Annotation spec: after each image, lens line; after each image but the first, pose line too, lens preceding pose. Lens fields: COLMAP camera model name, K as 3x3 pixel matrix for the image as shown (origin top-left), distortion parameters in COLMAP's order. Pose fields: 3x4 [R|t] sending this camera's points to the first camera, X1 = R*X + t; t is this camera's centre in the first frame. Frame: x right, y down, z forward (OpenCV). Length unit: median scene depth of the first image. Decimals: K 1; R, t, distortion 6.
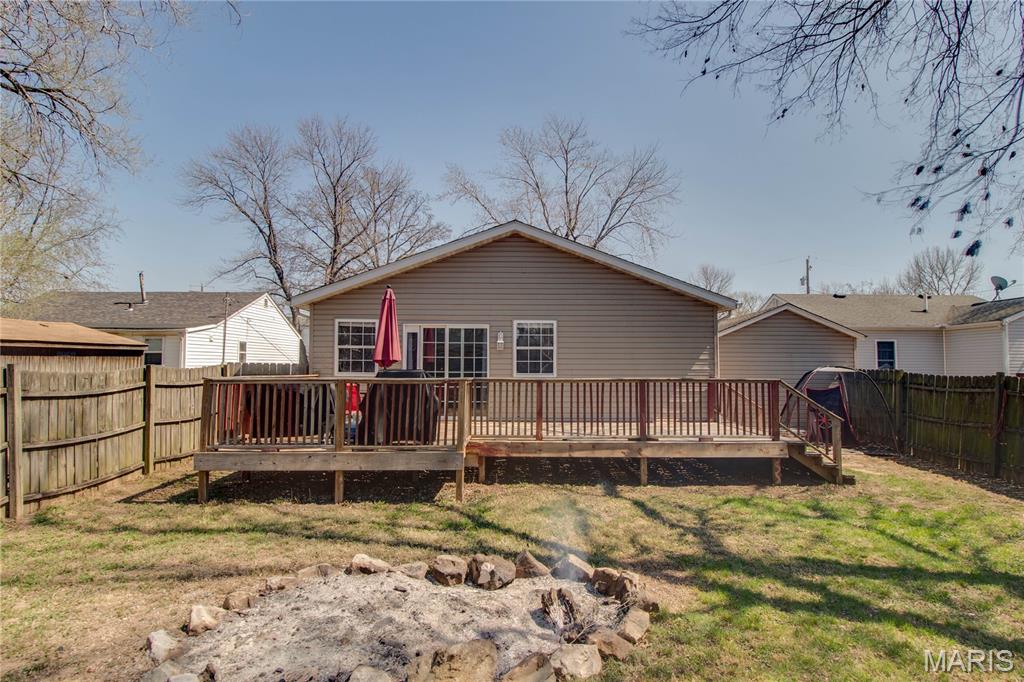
lens RADIAL K [[494.7, 0, 524.5], [0, 494.7, 326.1], [0, 0, 1]] dist [0.000181, -0.013603]
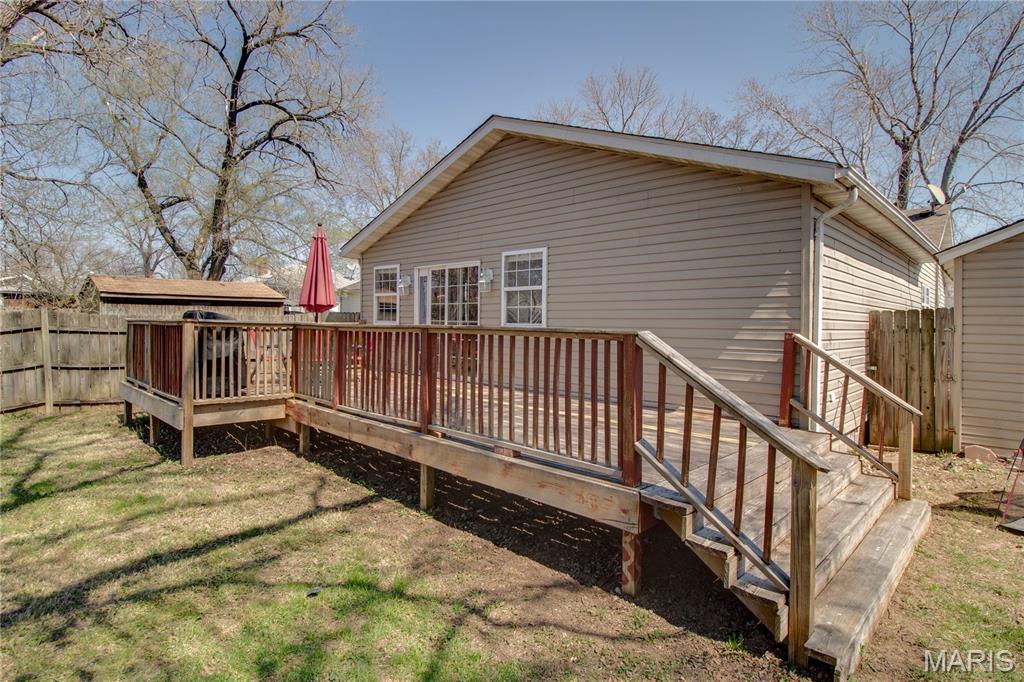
lens RADIAL K [[494.7, 0, 524.5], [0, 494.7, 326.1], [0, 0, 1]] dist [0.000181, -0.013603]
pose [[0.746125, 0.011643, -0.665704, 0.501319], [0.040304, 0.997224, 0.062614, 0.053896], [0.664585, -0.073548, 0.743584, 0.465775]]
